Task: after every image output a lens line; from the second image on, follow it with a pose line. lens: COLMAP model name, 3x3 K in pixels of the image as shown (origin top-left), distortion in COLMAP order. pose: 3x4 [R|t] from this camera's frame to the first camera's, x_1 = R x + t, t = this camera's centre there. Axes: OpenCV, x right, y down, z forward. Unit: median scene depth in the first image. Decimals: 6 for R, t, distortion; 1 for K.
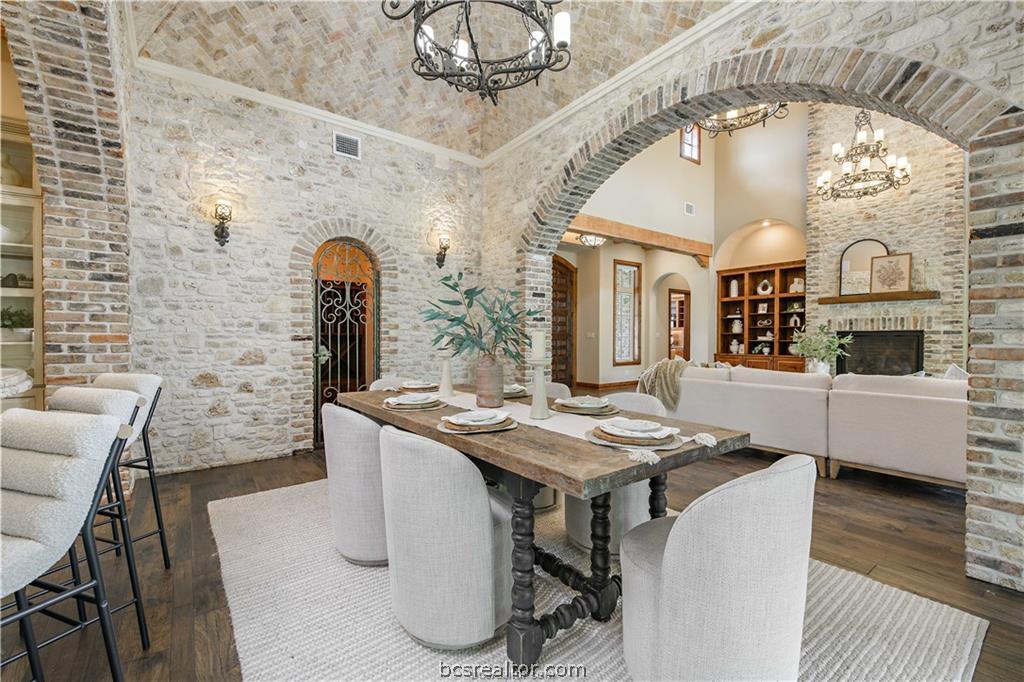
lens RADIAL K [[436.2, 0, 515.2], [0, 436.2, 329.4], [0, 0, 1]] dist [0.035595, -0.017012]
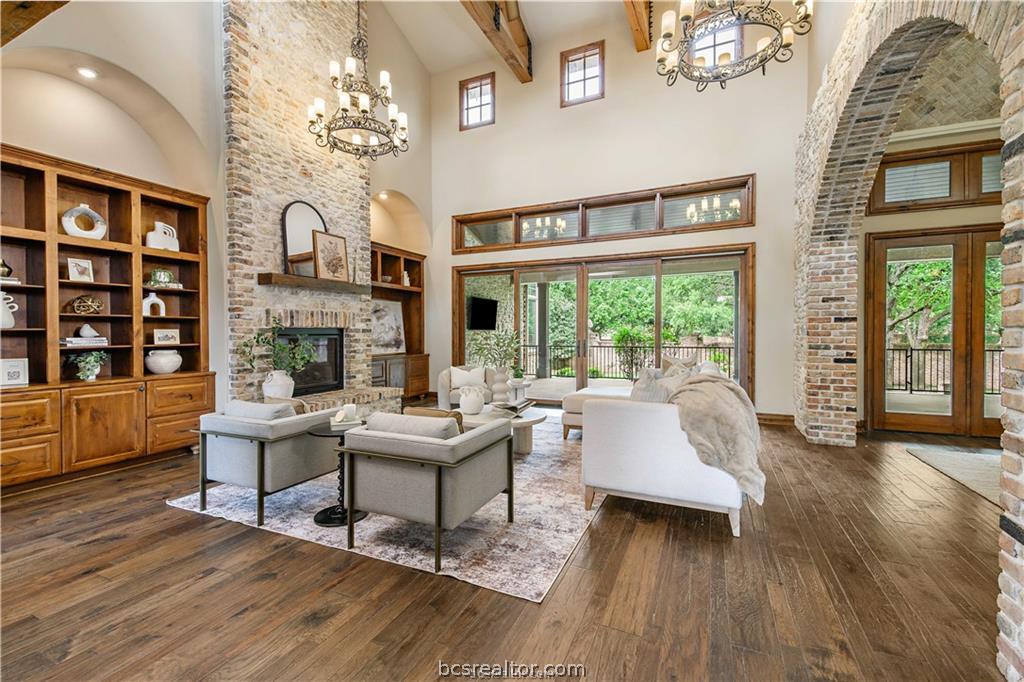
lens RADIAL K [[429.7, 0, 512.0], [0, 429.7, 341.0], [0, 0, 1]] dist [0.036279, -0.019937]
pose [[-0.472049, -0.014356, 0.881456, -0.003855], [-0.008009, 0.999896, 0.011996, 0.026175], [-0.881536, -0.001396, -0.472115, 1.954921]]
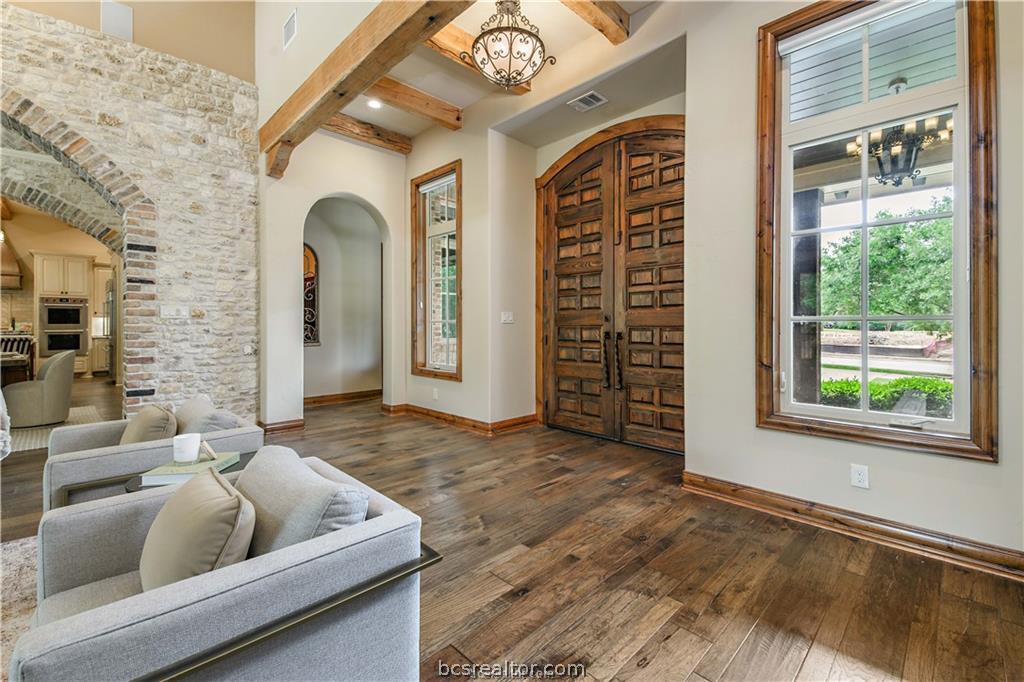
lens RADIAL K [[435.0, 0, 524.9], [0, 435.0, 322.3], [0, 0, 1]] dist [0.027286, -0.016166]
pose [[0.155955, -0.007709, -0.987734, 1.241993], [0.017738, 0.999830, -0.005003, 0.050700], [0.987605, -0.016740, 0.156065, 2.107240]]
